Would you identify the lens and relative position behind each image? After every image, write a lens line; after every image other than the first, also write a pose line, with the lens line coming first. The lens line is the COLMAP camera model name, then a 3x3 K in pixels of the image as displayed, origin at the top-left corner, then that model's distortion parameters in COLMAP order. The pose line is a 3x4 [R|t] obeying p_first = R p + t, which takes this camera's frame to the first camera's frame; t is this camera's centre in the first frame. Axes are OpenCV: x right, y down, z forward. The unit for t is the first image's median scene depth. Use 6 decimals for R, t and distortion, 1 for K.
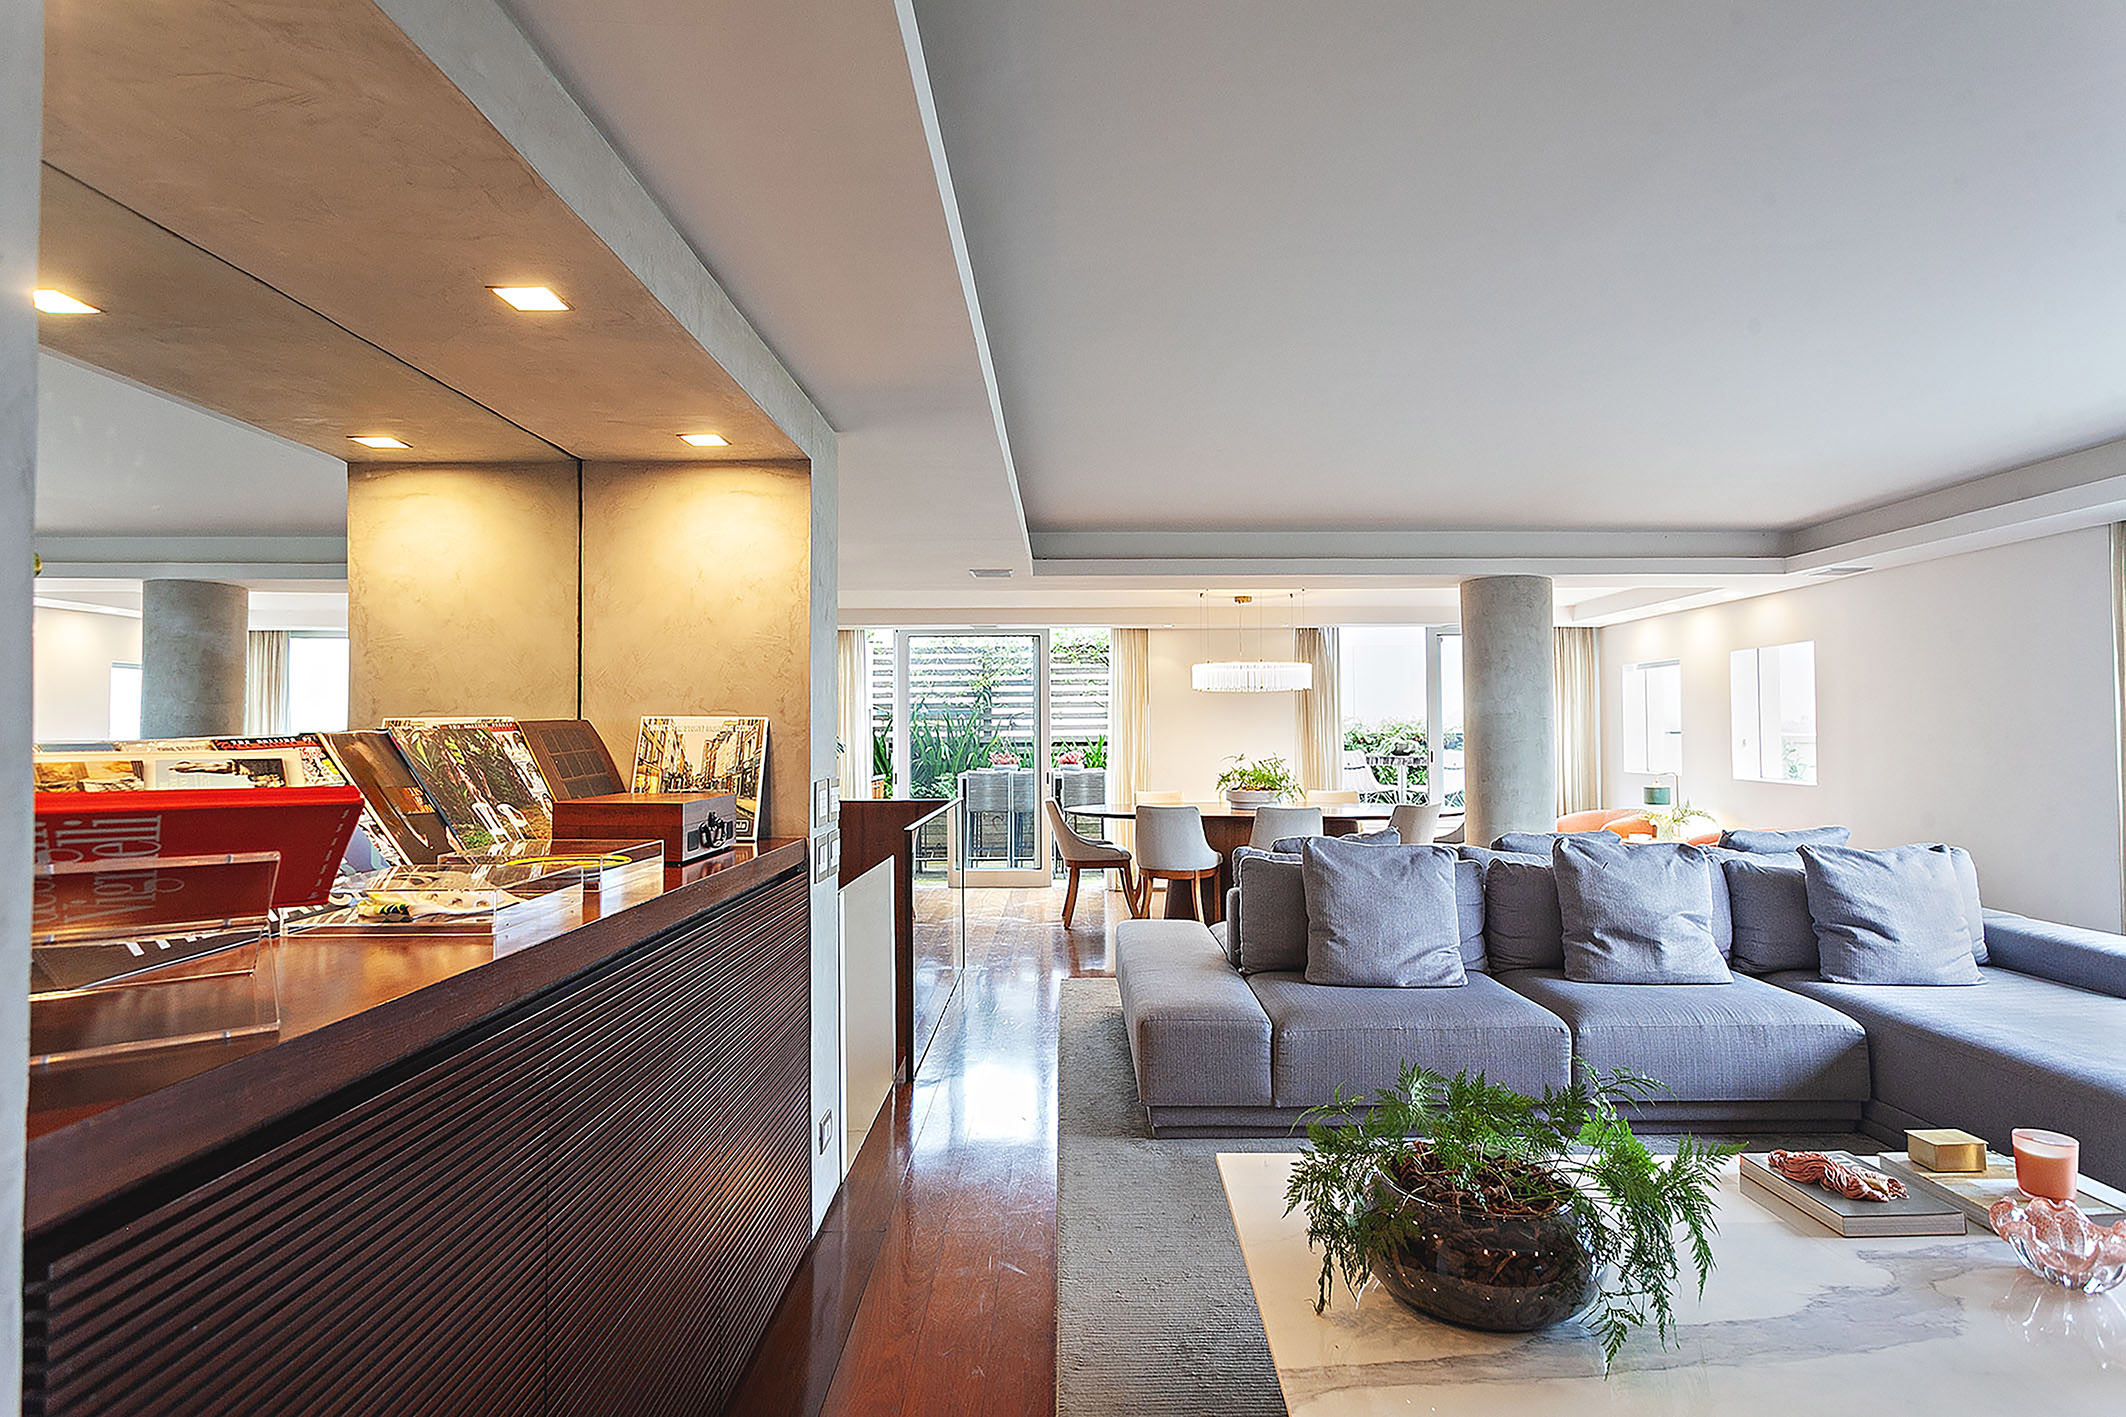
lens RADIAL K [[1111.4, 0, 1063.0], [0, 1111.4, 708.5], [0, 0, 1]] dist [-0.002906, 0.001037]
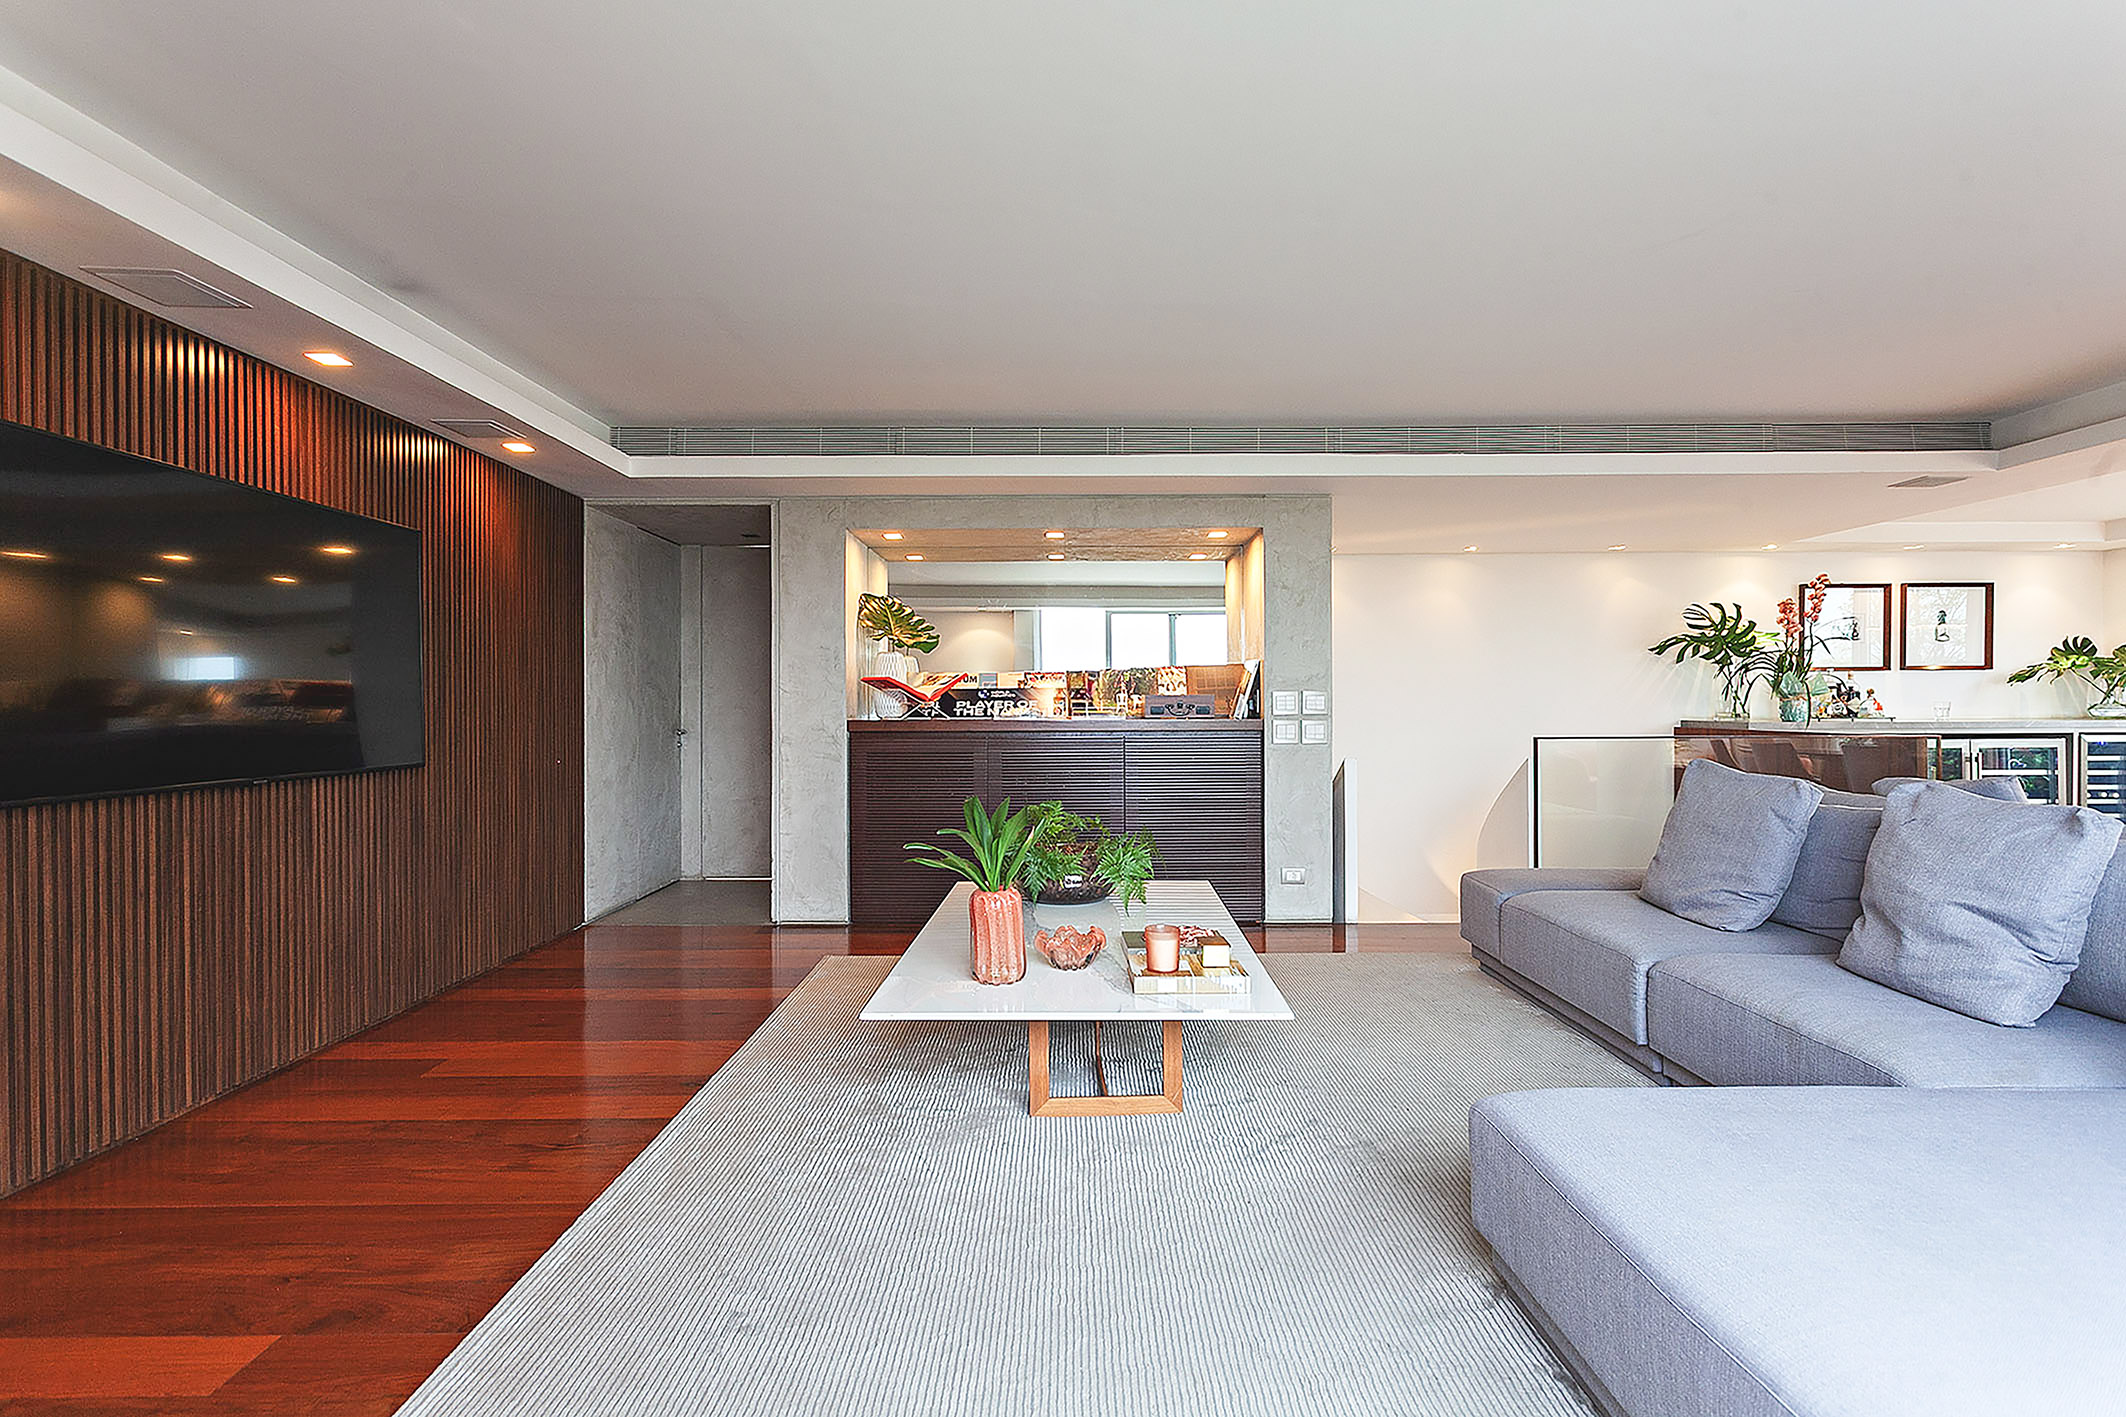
lens RADIAL K [[987.3, 0, 1063.0], [0, 987.3, 708.5], [0, 0, 1]] dist [0.002623, 0.000231]
pose [[-0.003027, 0.011501, -0.999929, 1.133867], [0.028650, 0.999524, 0.011410, 0.048660], [0.999585, -0.028613, -0.003356, 0.474425]]
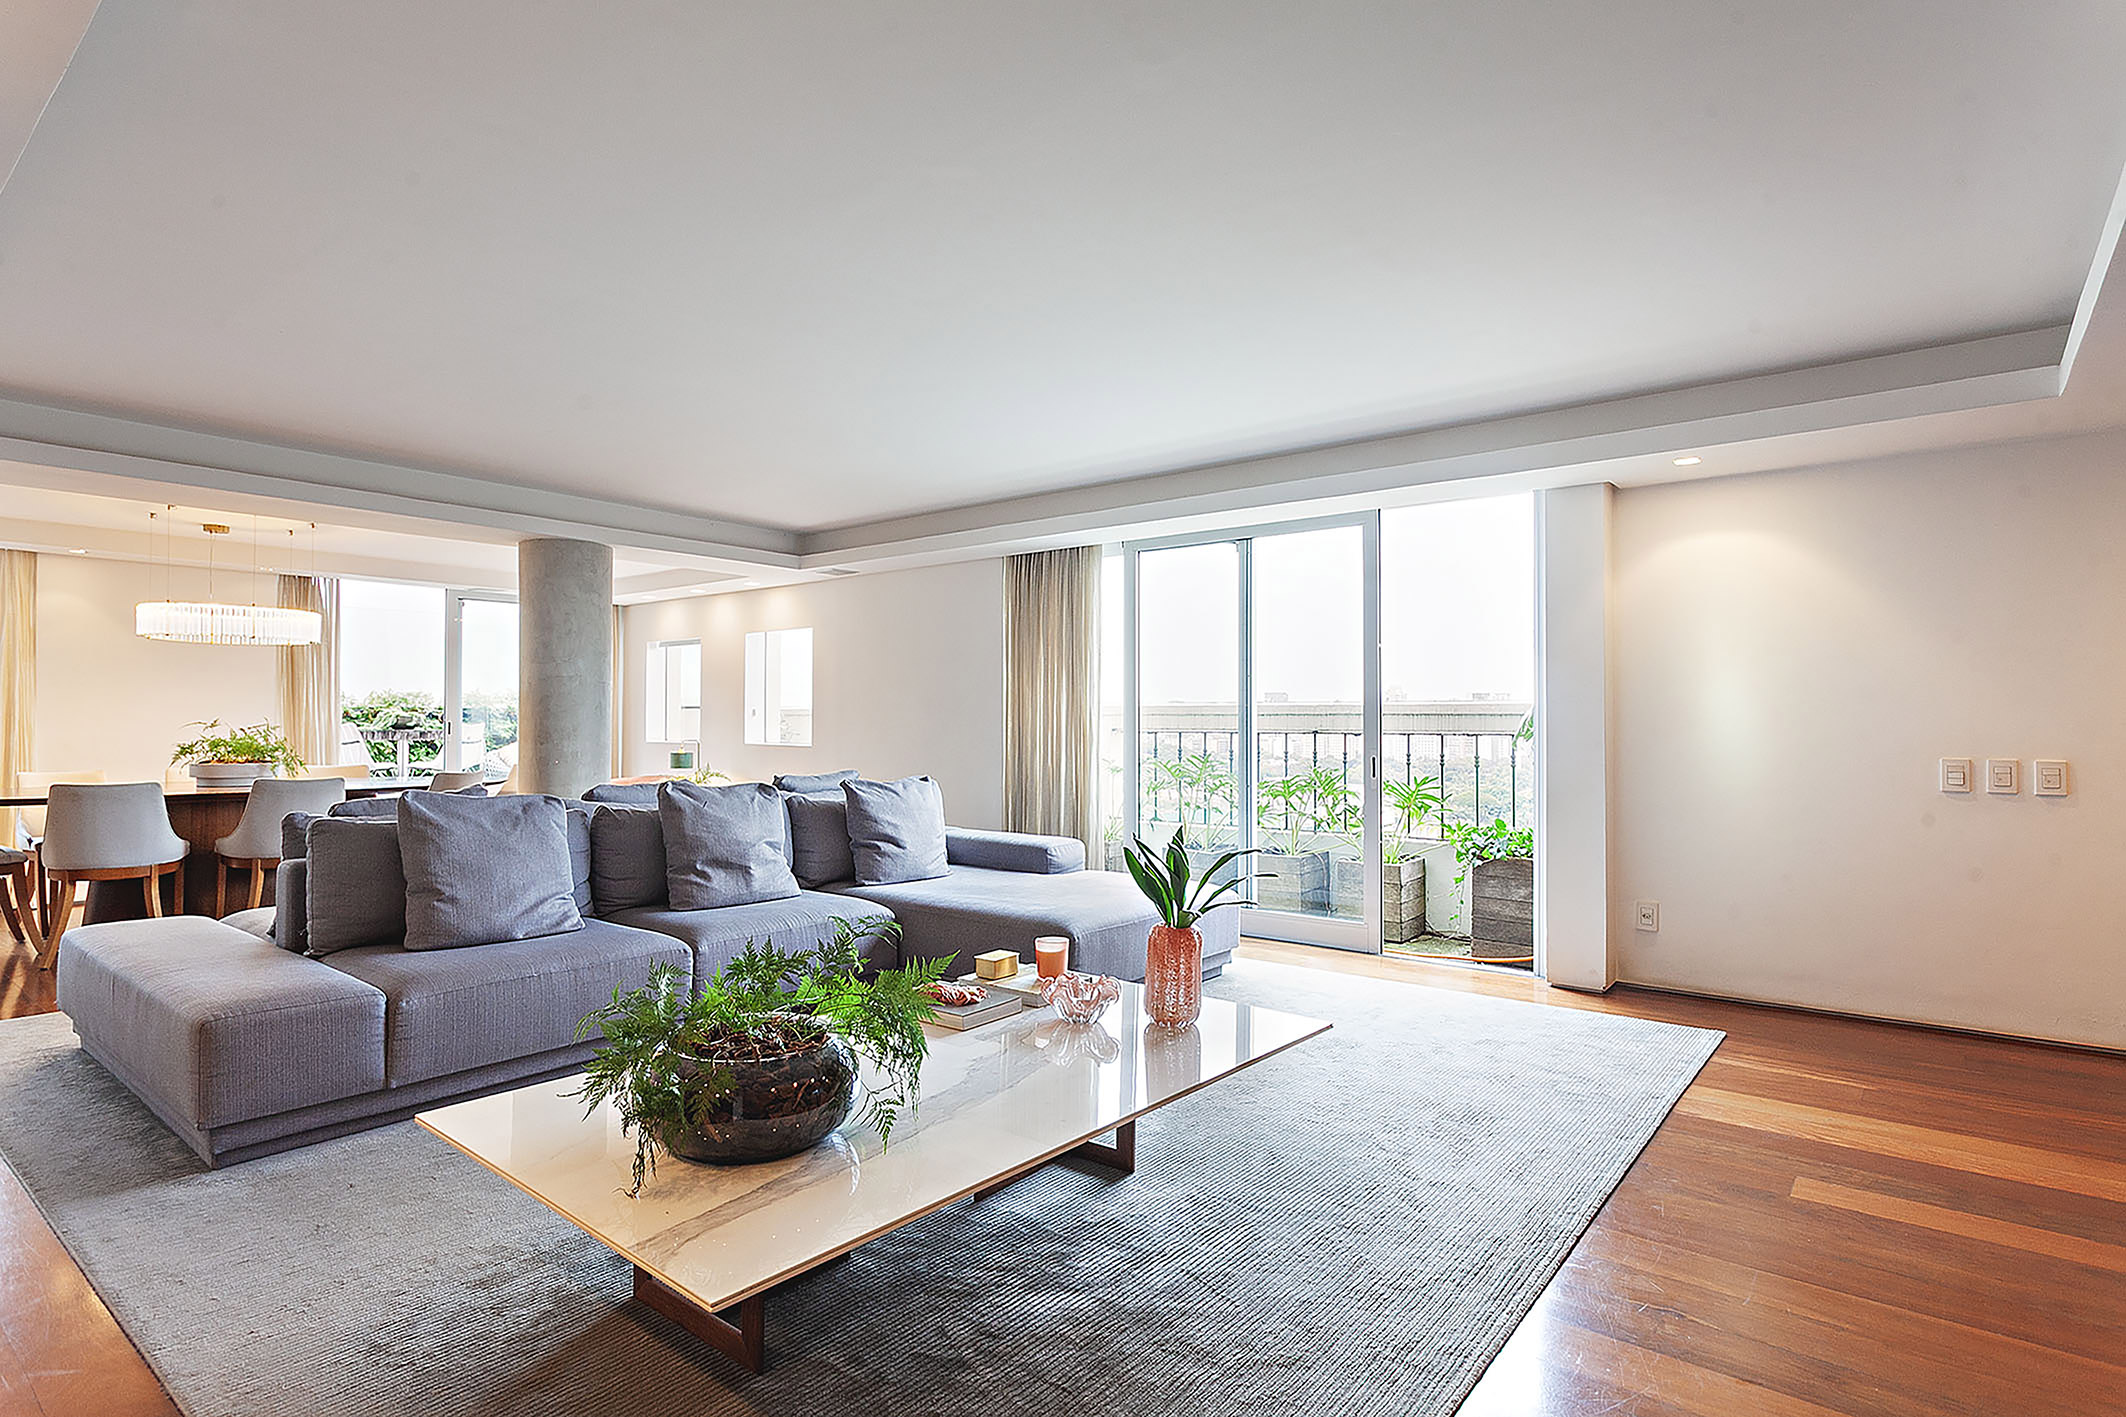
lens RADIAL K [[1097.9, 0, 1075.7], [0, 1097.9, 709.7], [0, 0, 1]] dist [0.003083, 0.000786]
pose [[0.623495, 0.016587, 0.781651, -0.141187], [-0.022863, 0.999734, -0.002978, 0.042563], [-0.781493, -0.016014, 0.623708, 0.028983]]
